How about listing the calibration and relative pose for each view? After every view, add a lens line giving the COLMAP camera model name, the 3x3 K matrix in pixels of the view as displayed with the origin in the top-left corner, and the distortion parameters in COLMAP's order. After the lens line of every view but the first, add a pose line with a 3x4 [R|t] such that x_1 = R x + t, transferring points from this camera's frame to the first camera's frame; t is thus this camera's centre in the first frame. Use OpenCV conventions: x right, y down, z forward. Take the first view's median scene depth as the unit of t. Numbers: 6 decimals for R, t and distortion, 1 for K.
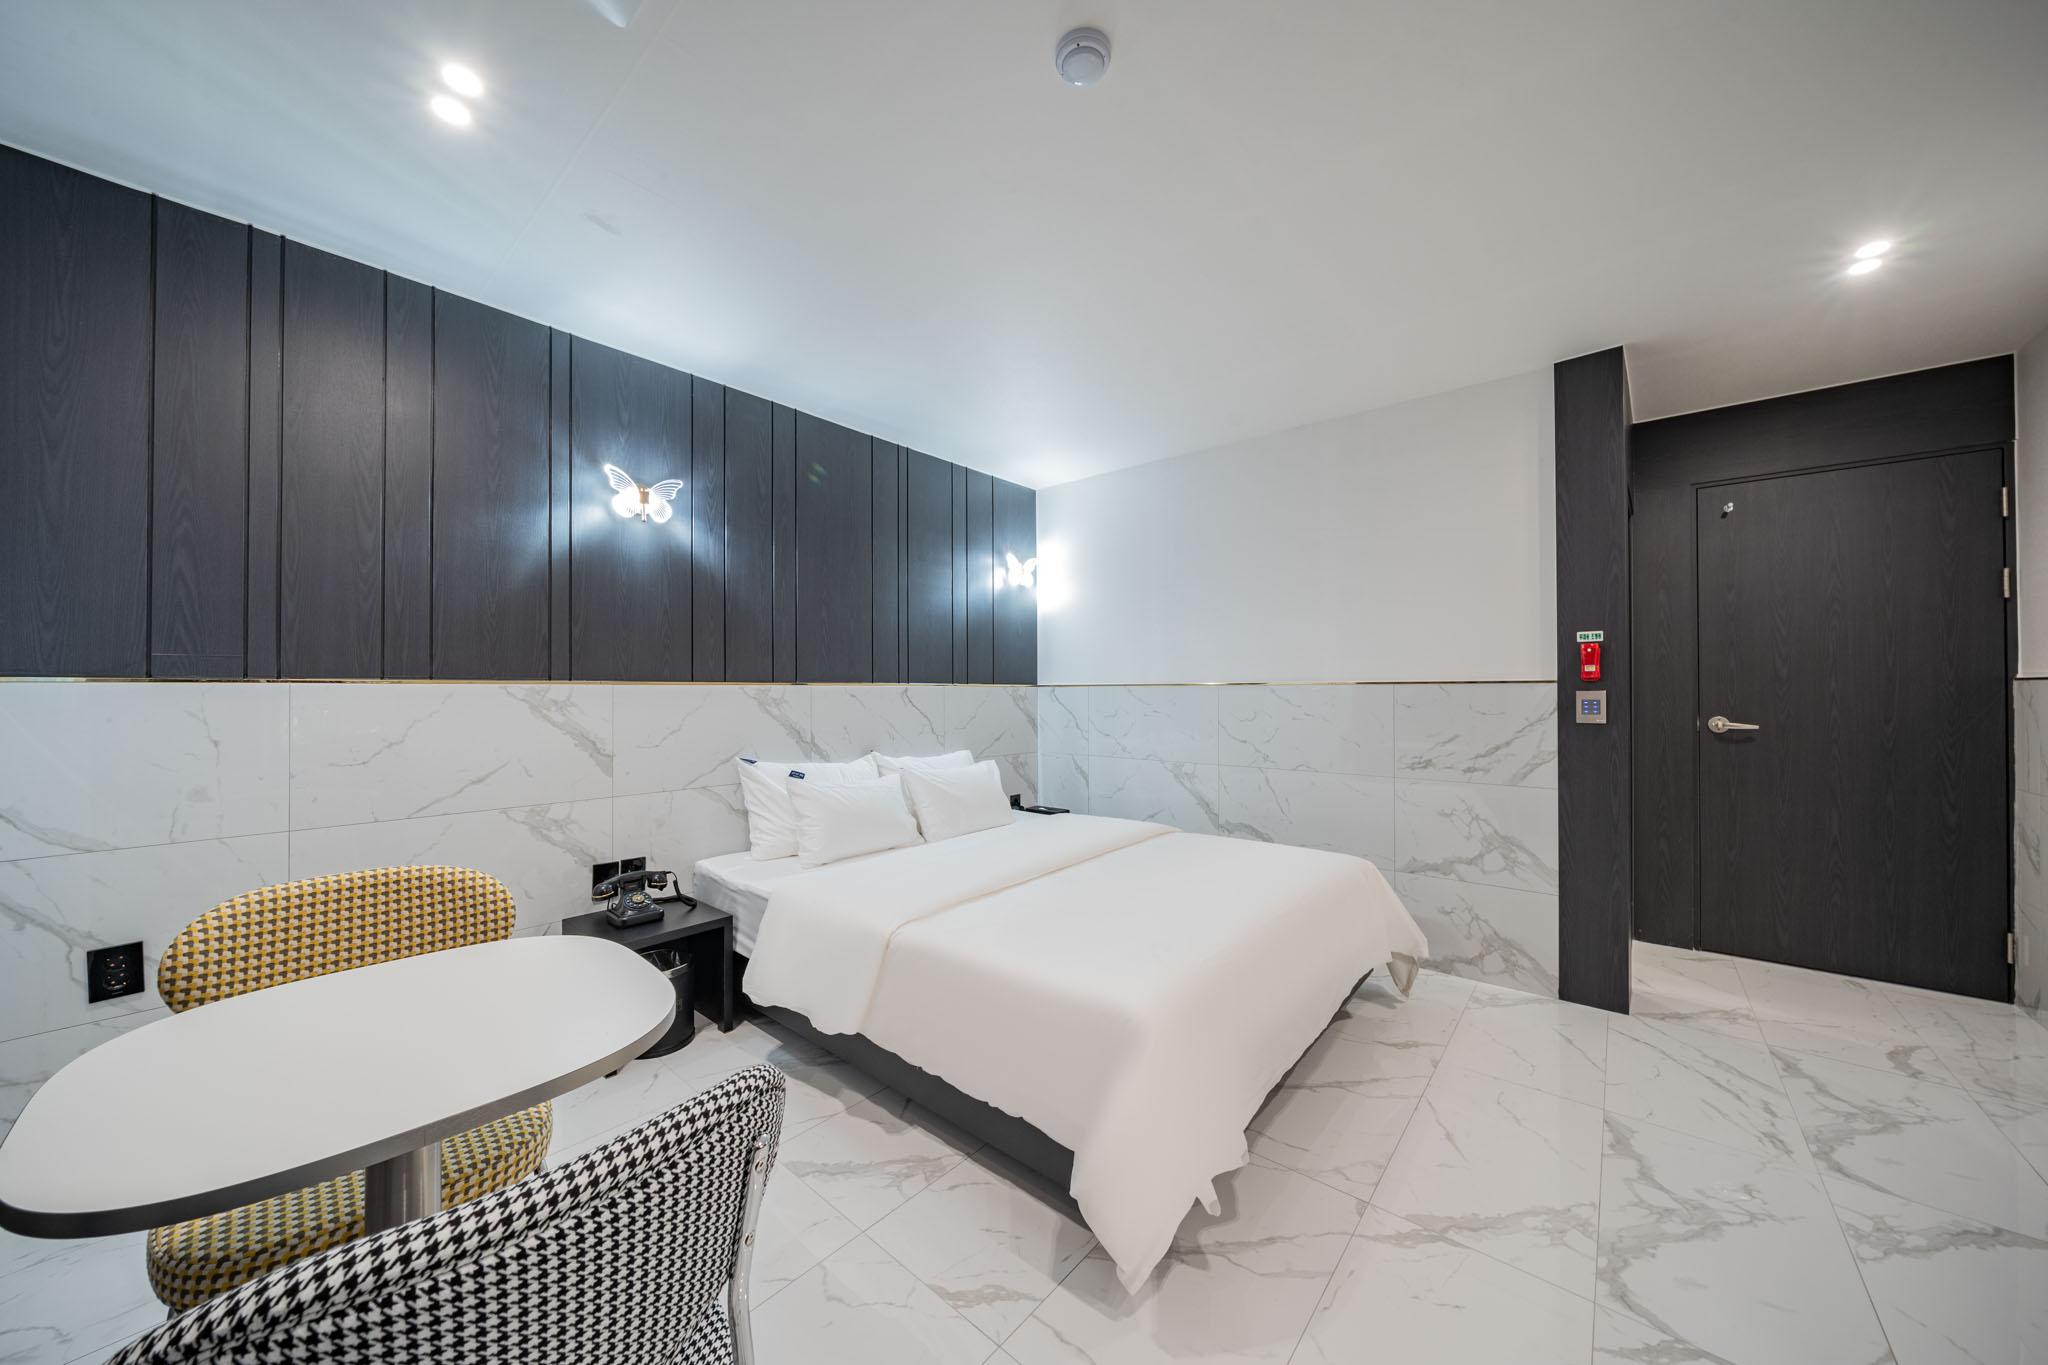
lens RADIAL K [[696.6, 0, 1019.7], [0, 696.6, 682.5], [0, 0, 1]] dist [-0.001106, -0.000143]
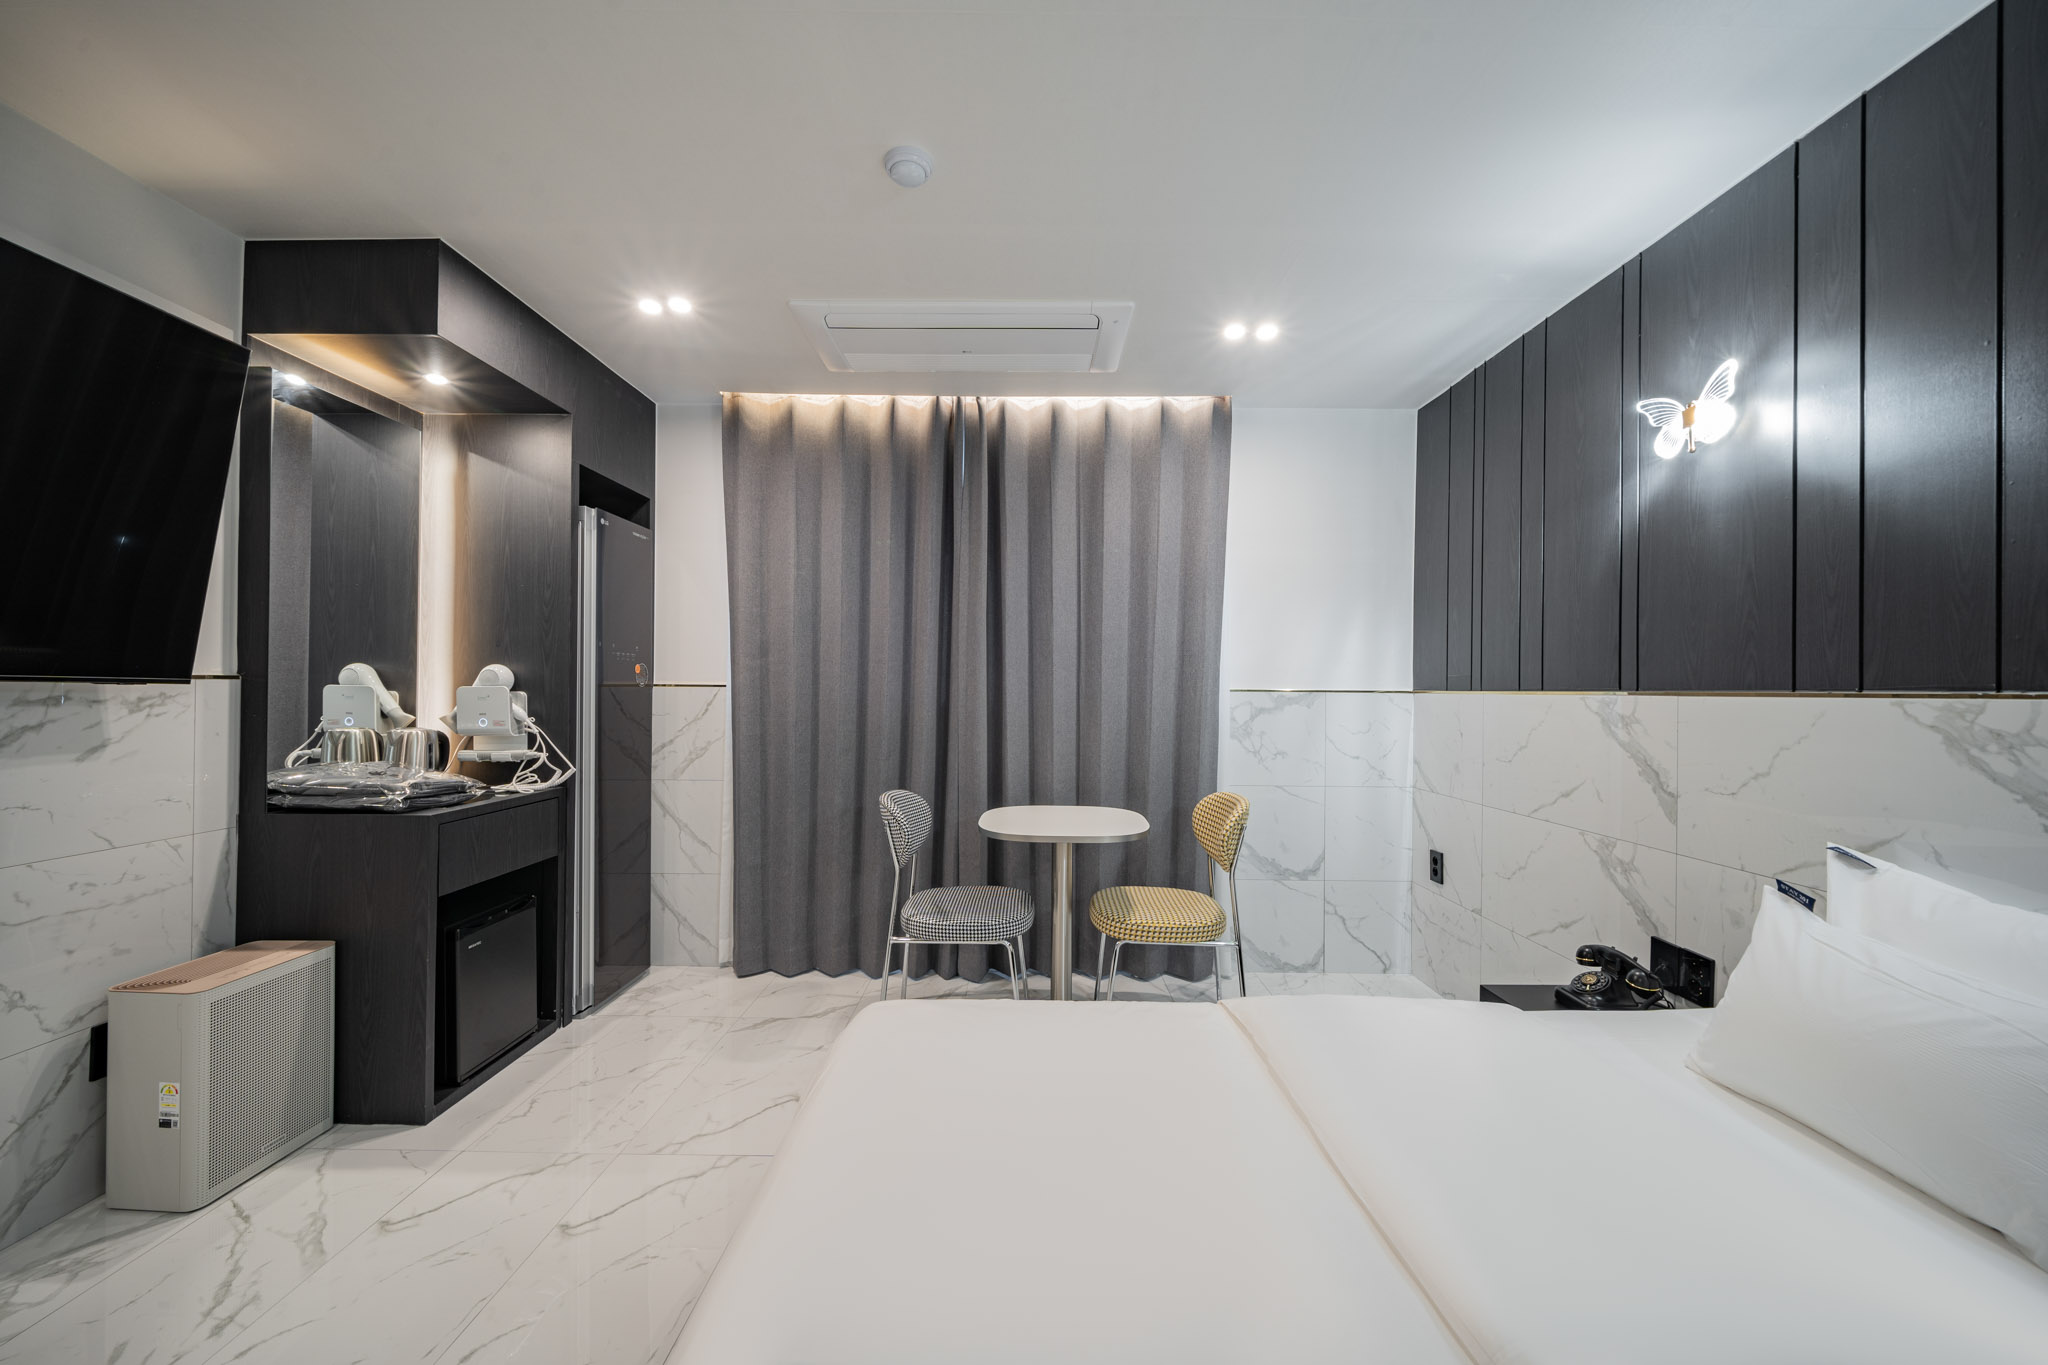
lens RADIAL K [[745.5, 0, 1024.0], [0, 745.5, 682.5], [0, 0, 1]] dist [-0.000204, 0.000043]
pose [[-0.763101, -0.020320, -0.645960, 0.412502], [-0.012391, 0.999782, -0.016813, 0.010117], [0.646161, -0.004826, -0.763186, 1.132502]]
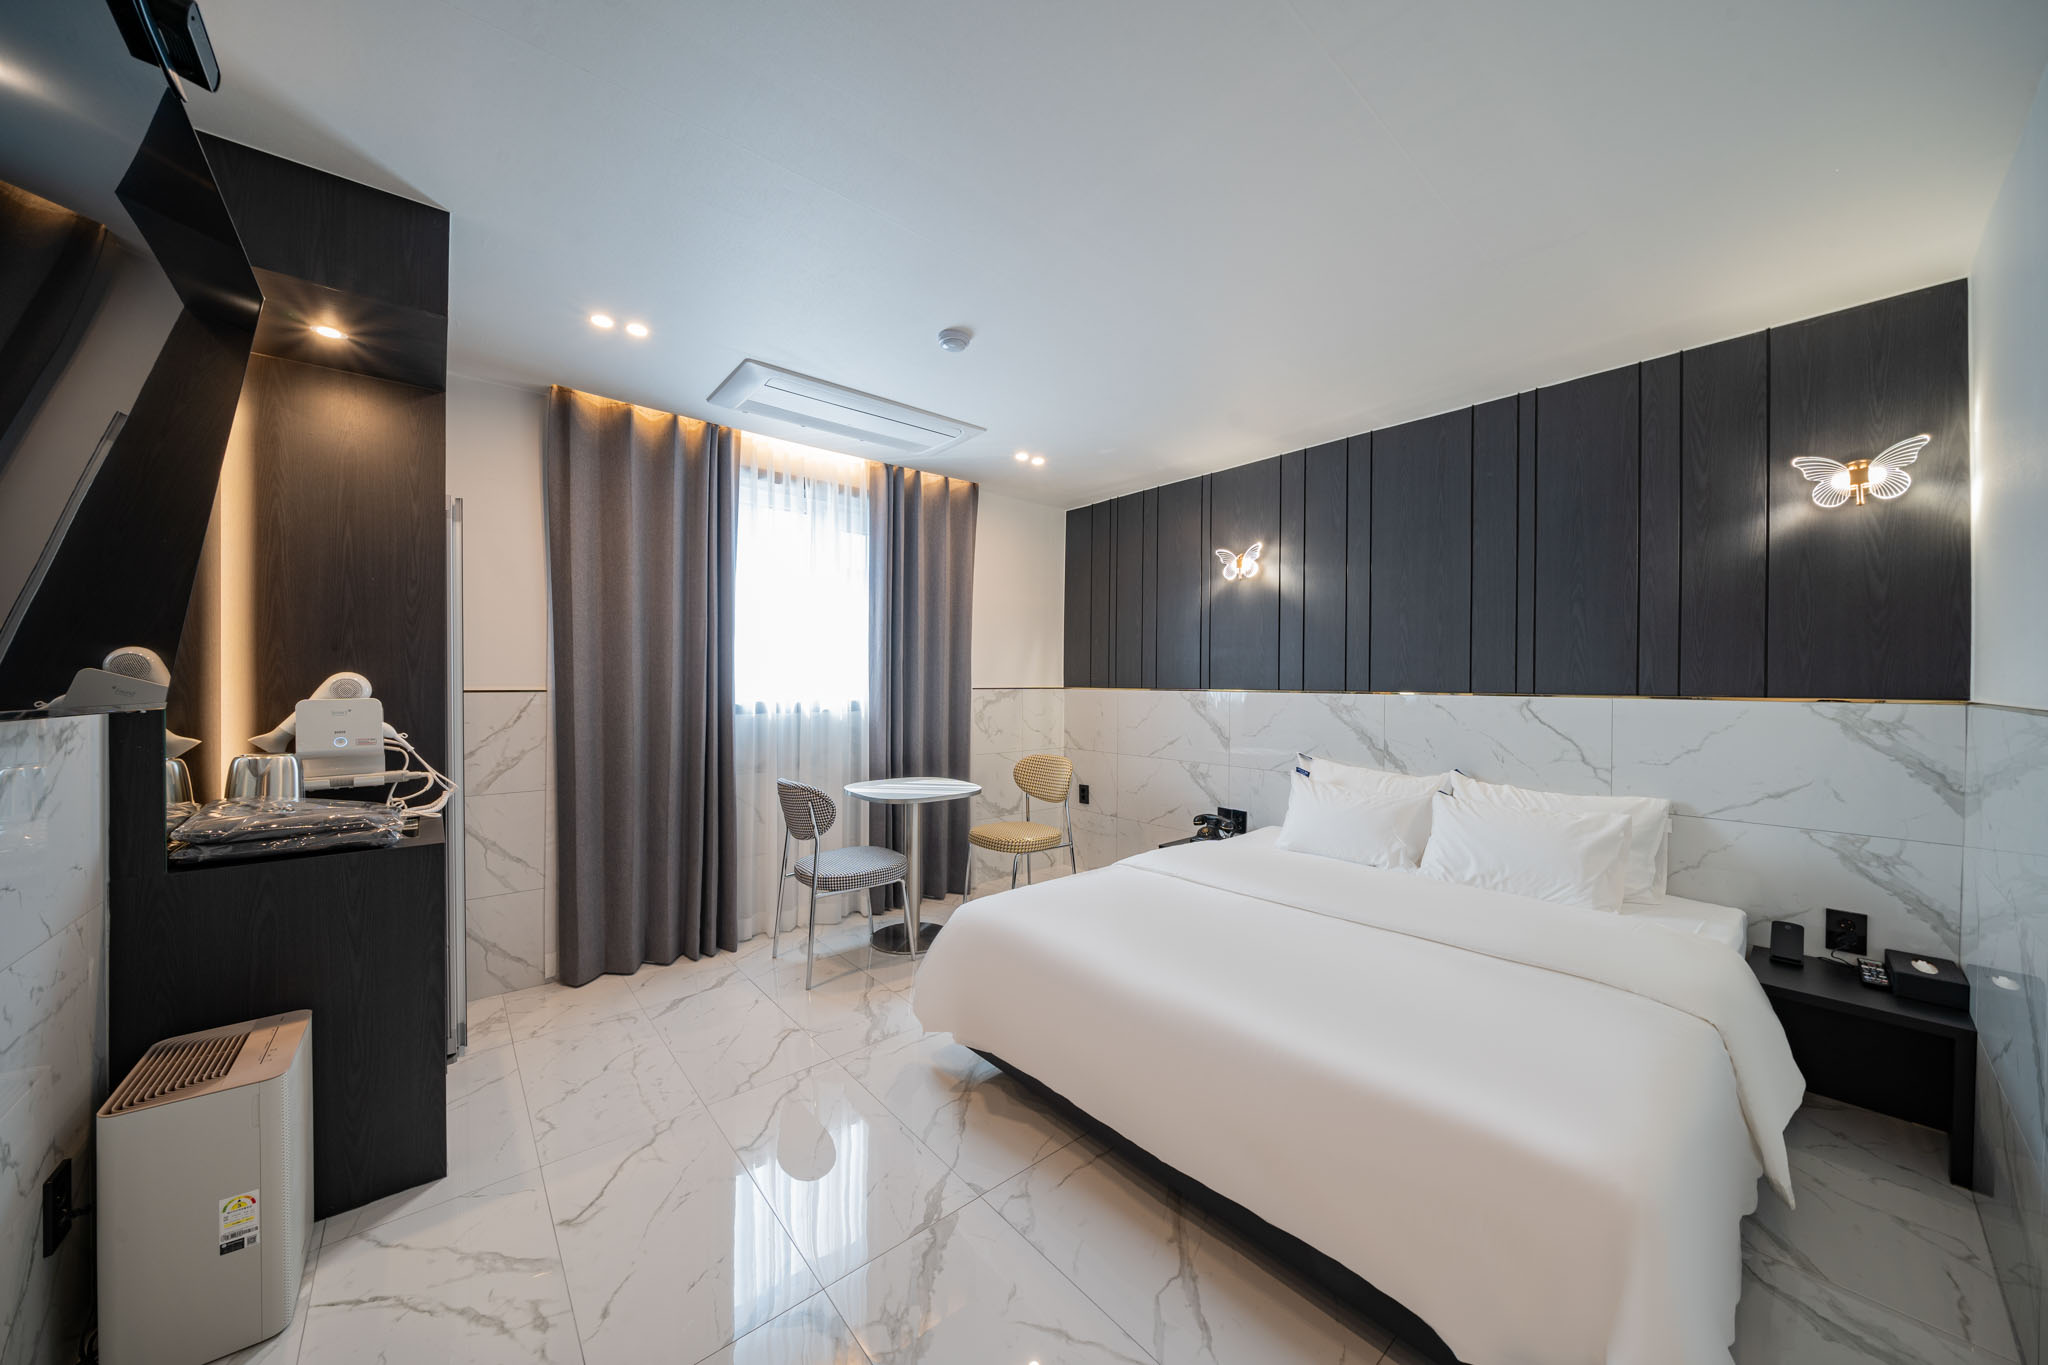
lens RADIAL K [[696.6, 0, 1019.7], [0, 696.6, 682.5], [0, 0, 1]] dist [-0.001106, -0.000143]
pose [[-0.159619, -0.004949, -0.987166, 0.968731], [-0.002204, 0.999987, -0.004657, -0.009134], [0.987176, 0.001432, -0.159628, 0.778228]]
